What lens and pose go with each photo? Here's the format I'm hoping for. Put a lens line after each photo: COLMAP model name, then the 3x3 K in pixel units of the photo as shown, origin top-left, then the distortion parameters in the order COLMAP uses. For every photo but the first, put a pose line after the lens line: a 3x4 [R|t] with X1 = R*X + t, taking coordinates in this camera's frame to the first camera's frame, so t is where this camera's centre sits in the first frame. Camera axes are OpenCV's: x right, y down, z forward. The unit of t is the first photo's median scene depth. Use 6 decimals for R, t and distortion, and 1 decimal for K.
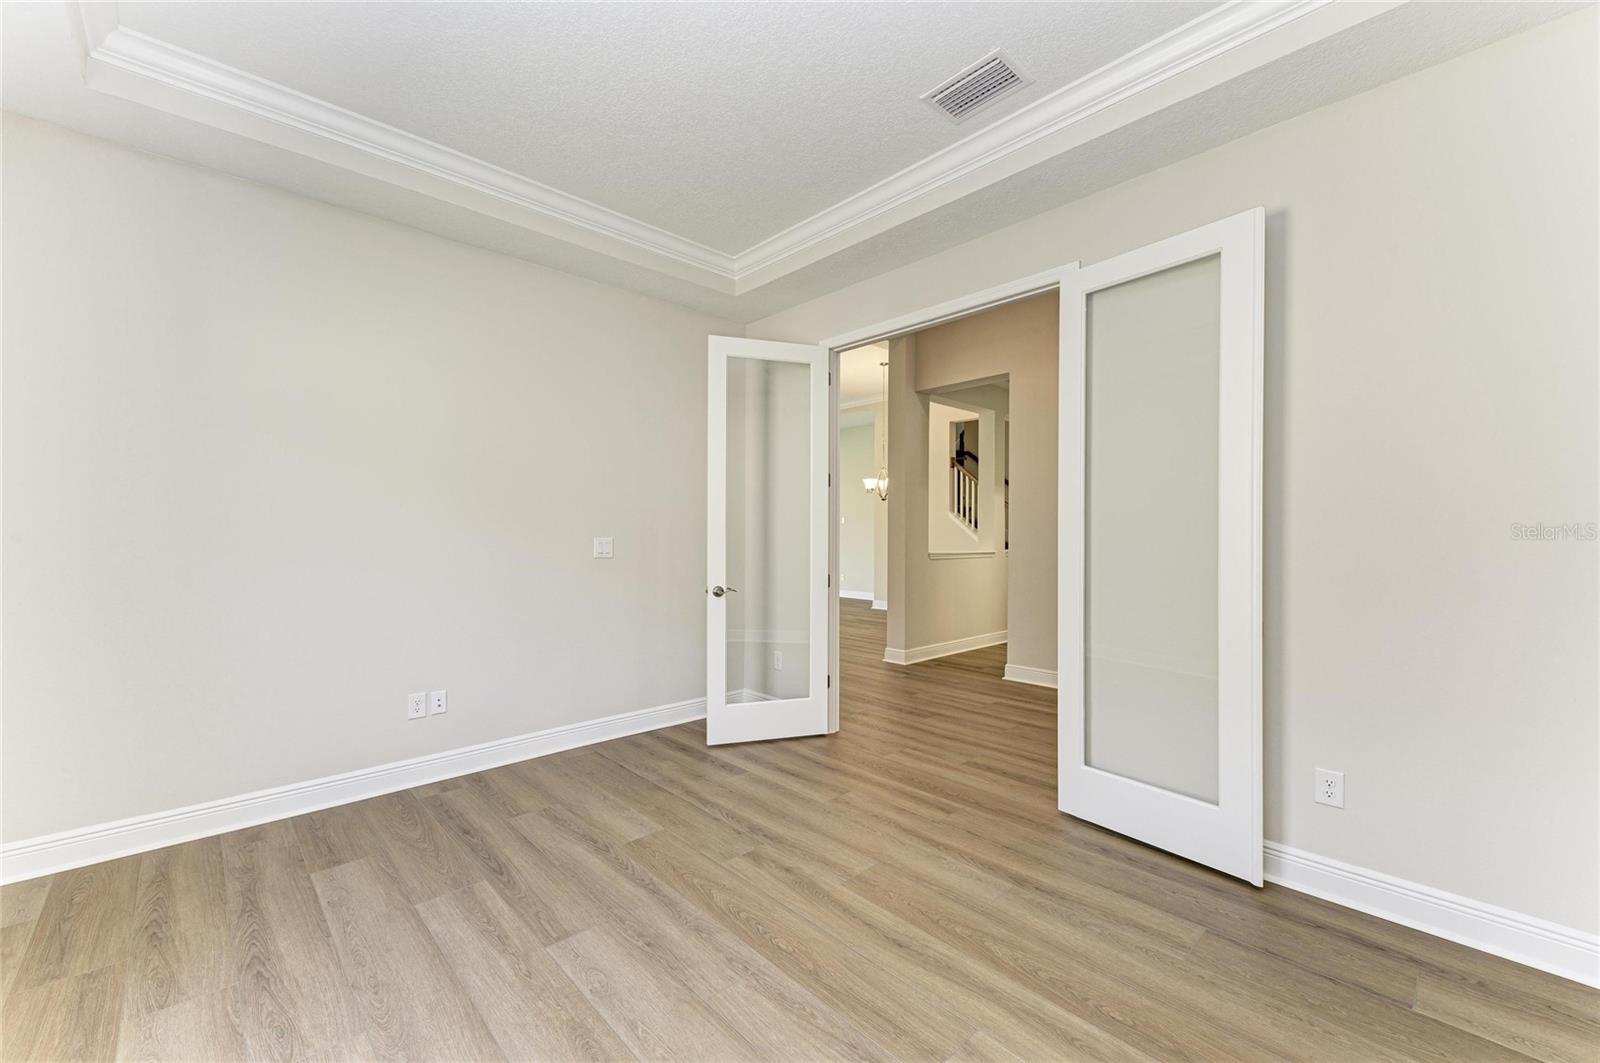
lens RADIAL K [[649.1, 0, 800.0], [0, 649.1, 531.5], [0, 0, 1]] dist [0.000512, 0.000048]
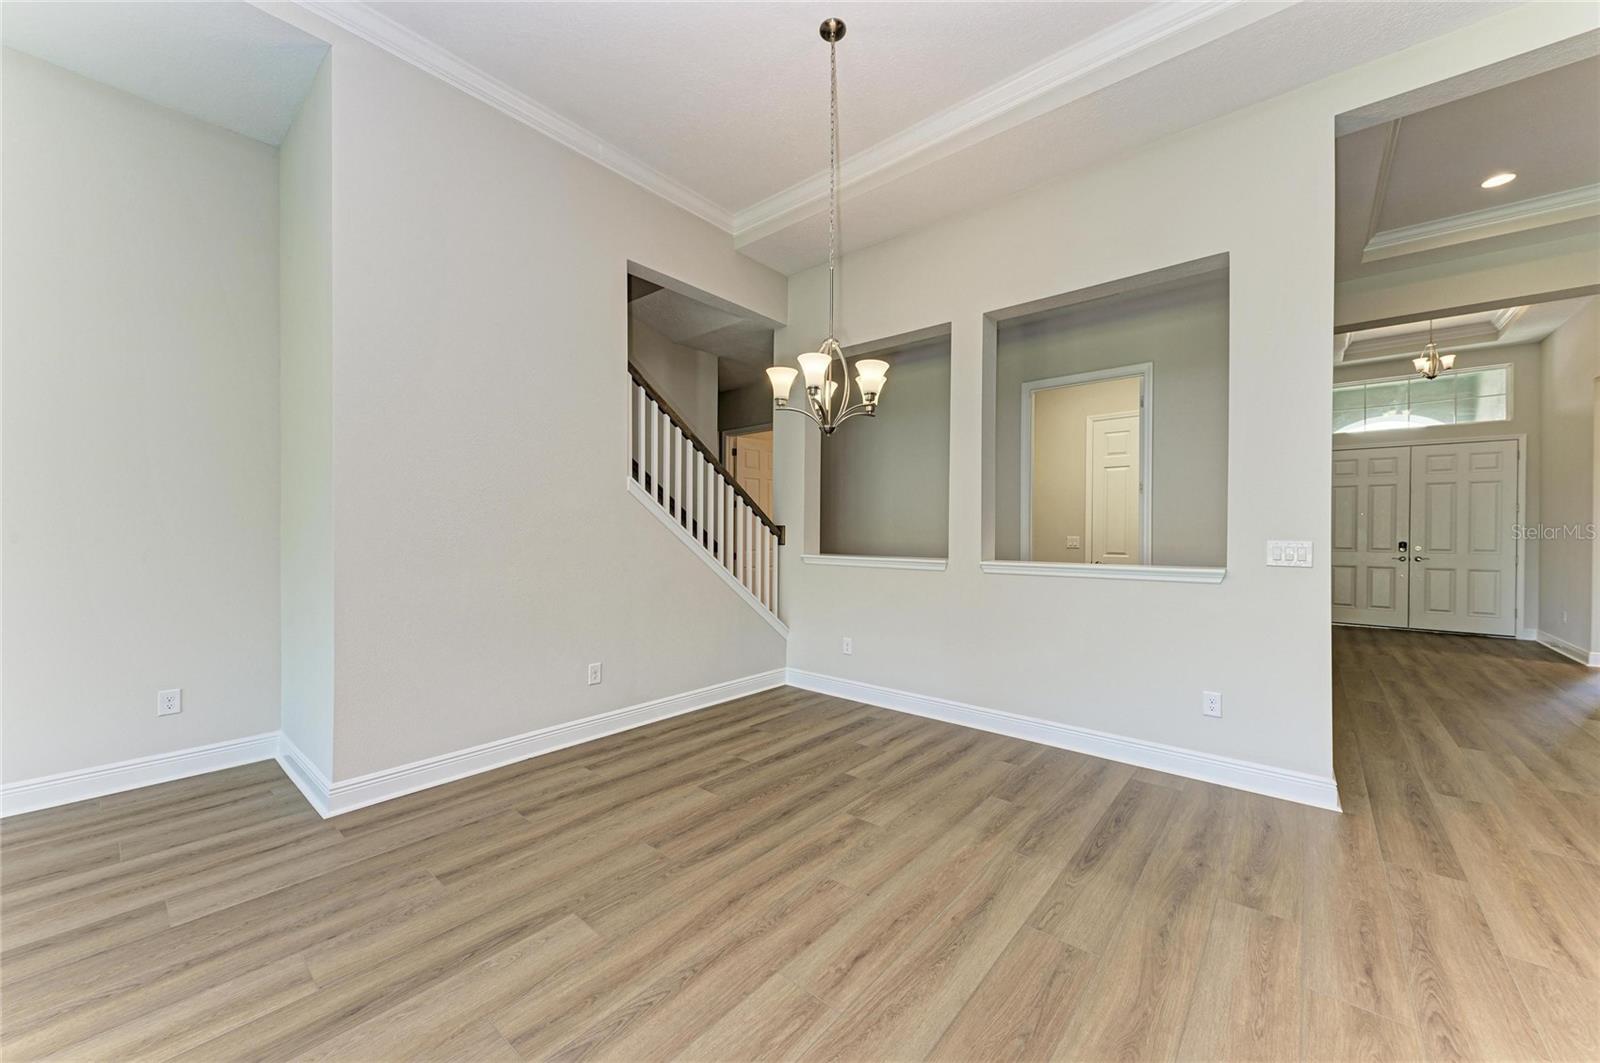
lens RADIAL K [[603.0, 0, 800.0], [0, 603.0, 531.5], [0, 0, 1]] dist [-0.000682, -0.000051]
pose [[0.117973, -0.002389, -0.993014, 0.416694], [-0.001007, 0.999996, -0.002525, -0.008038], [0.993016, 0.001298, 0.117970, 0.340582]]
